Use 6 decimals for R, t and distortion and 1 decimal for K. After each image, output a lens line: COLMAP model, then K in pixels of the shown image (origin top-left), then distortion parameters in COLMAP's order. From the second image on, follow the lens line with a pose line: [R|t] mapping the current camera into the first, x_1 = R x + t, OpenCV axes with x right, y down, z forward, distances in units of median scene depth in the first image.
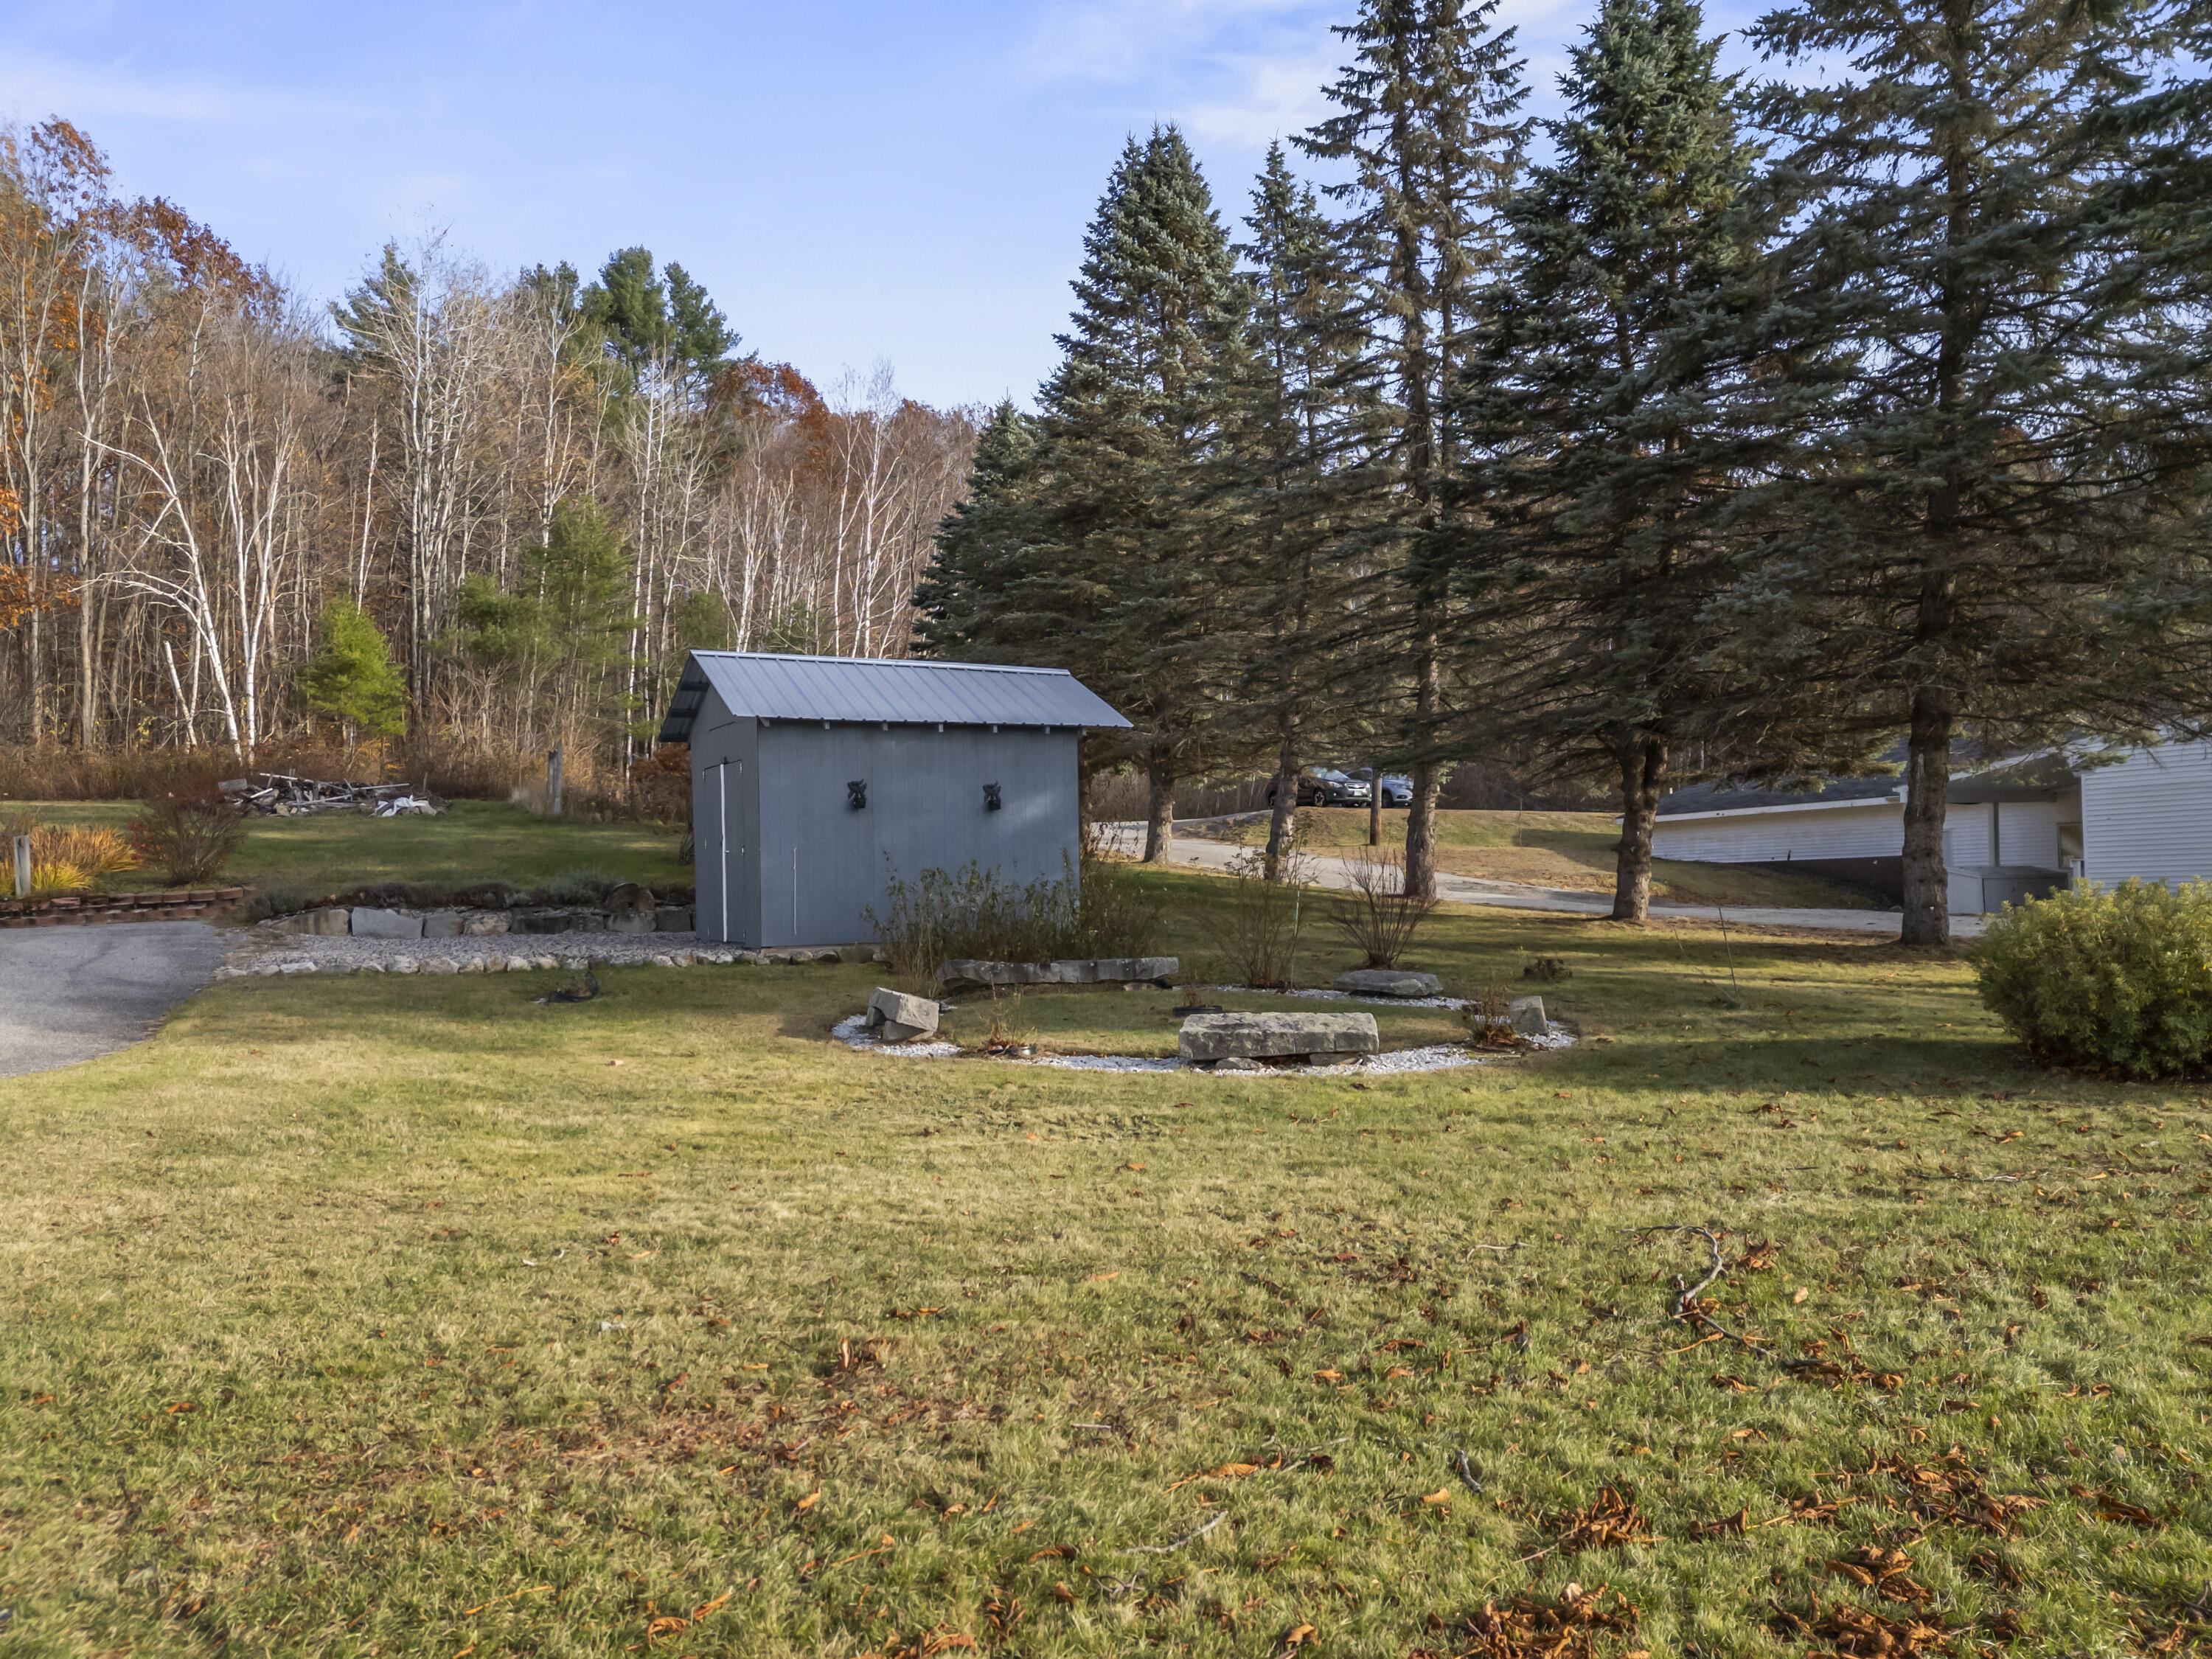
lens RADIAL K [[1740.1, 0, 1066.1], [0, 1740.1, 829.1], [0, 0, 1]] dist [0.091875, -0.100509]
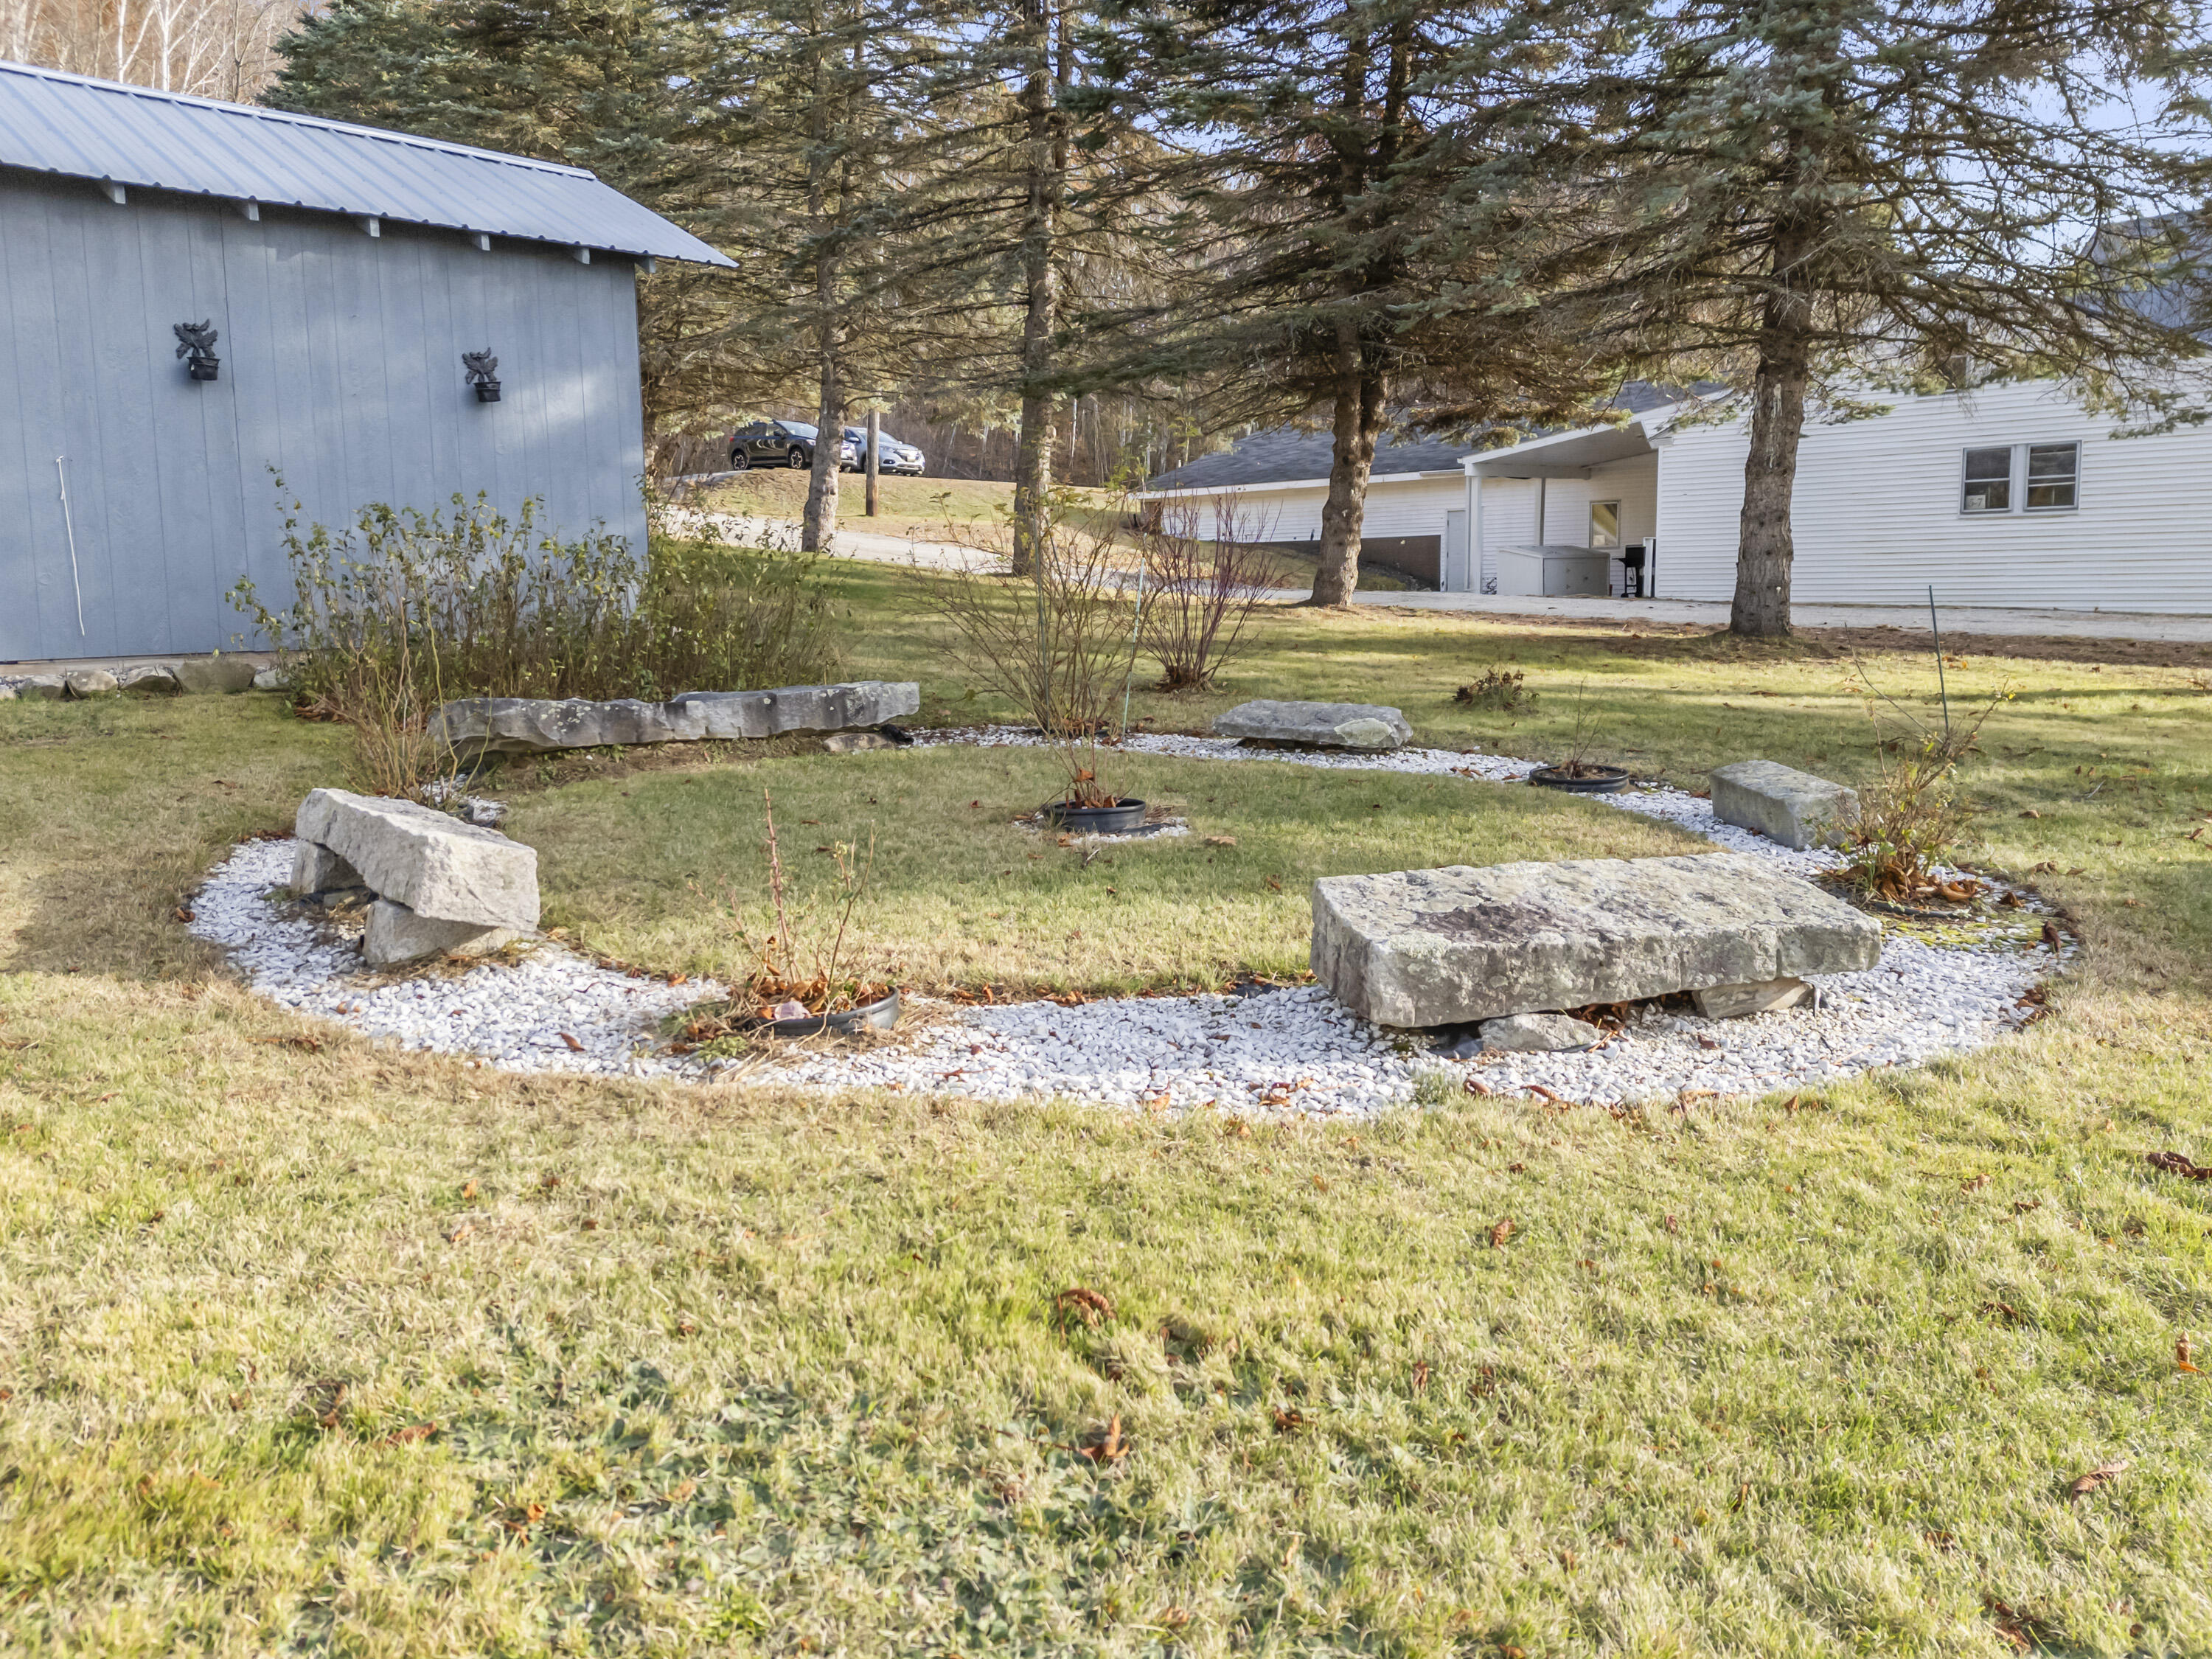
lens RADIAL K [[1725.3, 0, 1110.1], [0, 1725.3, 784.8], [0, 0, 1]] dist [0.090648, -0.115286]
pose [[0.932099, -0.036443, 0.360364, -0.061839], [-0.020184, 0.988154, 0.152135, 0.020497], [-0.361640, -0.149079, 0.920322, 0.425891]]
